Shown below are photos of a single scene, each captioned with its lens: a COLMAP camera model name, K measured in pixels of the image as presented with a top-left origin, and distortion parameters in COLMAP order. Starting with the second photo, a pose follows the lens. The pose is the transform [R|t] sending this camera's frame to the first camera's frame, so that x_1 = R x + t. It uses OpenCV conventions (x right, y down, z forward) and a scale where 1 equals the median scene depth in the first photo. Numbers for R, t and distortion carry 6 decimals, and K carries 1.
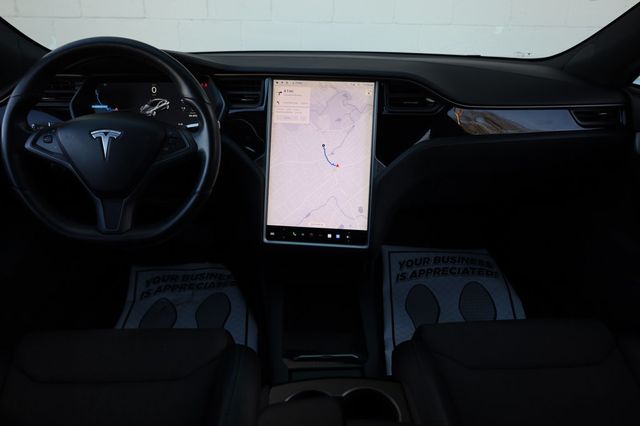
lens RADIAL K [[456.0, 0, 325.0], [0, 456.0, 212.3], [0, 0, 1]] dist [0.019598, -0.005316]
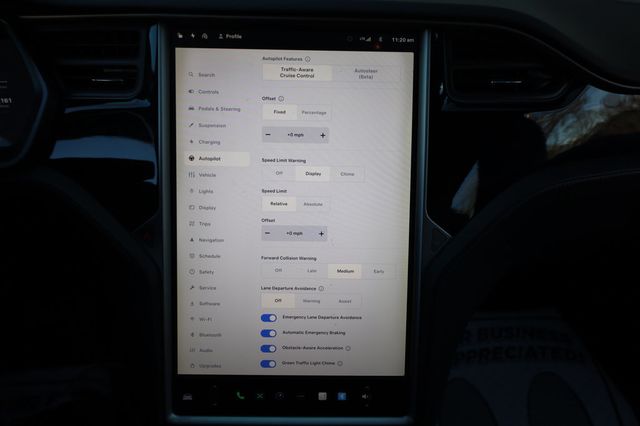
lens RADIAL K [[497.8, 0, 321.5], [0, 497.8, 213.8], [0, 0, 1]] dist [0.014337, 0.003627]
pose [[0.995608, -0.040661, 0.084329, -0.023667], [0.035520, 0.997469, 0.061591, -0.149288], [-0.086620, -0.058325, 0.994533, 0.538774]]
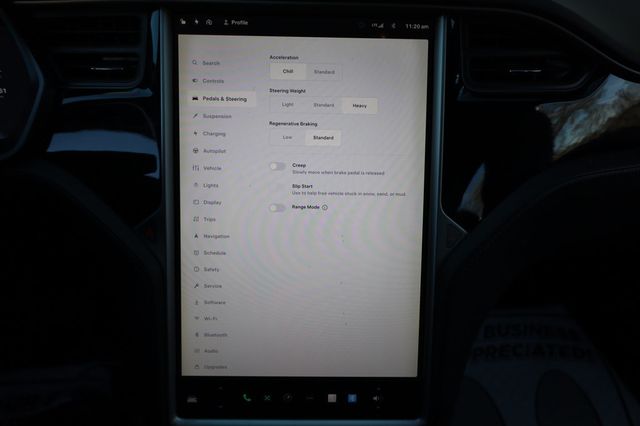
lens RADIAL K [[497.8, 0, 321.9], [0, 497.8, 215.6], [0, 0, 1]] dist [0.014337, 0.003627]
pose [[0.995317, -0.042082, 0.087023, -0.031686], [0.035713, 0.996657, 0.073486, -0.147789], [-0.089825, -0.070034, 0.993492, 0.558352]]
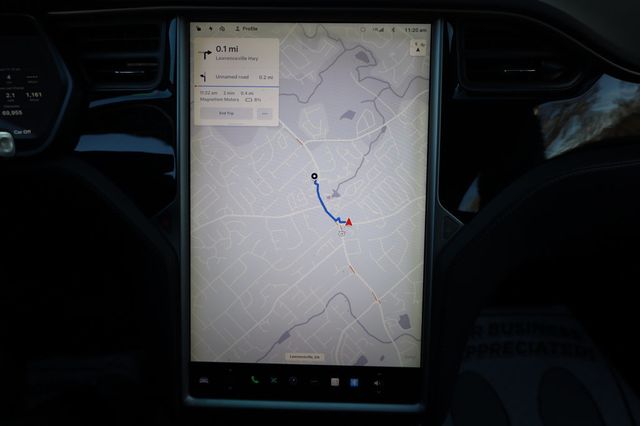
lens RADIAL K [[456.0, 0, 320.9], [0, 456.0, 214.7], [0, 0, 1]] dist [0.019598, -0.005316]
pose [[0.998564, -0.035262, 0.040322, -0.015561], [0.033433, 0.998421, 0.045148, -0.128807], [-0.041851, -0.043735, 0.998166, 0.567124]]
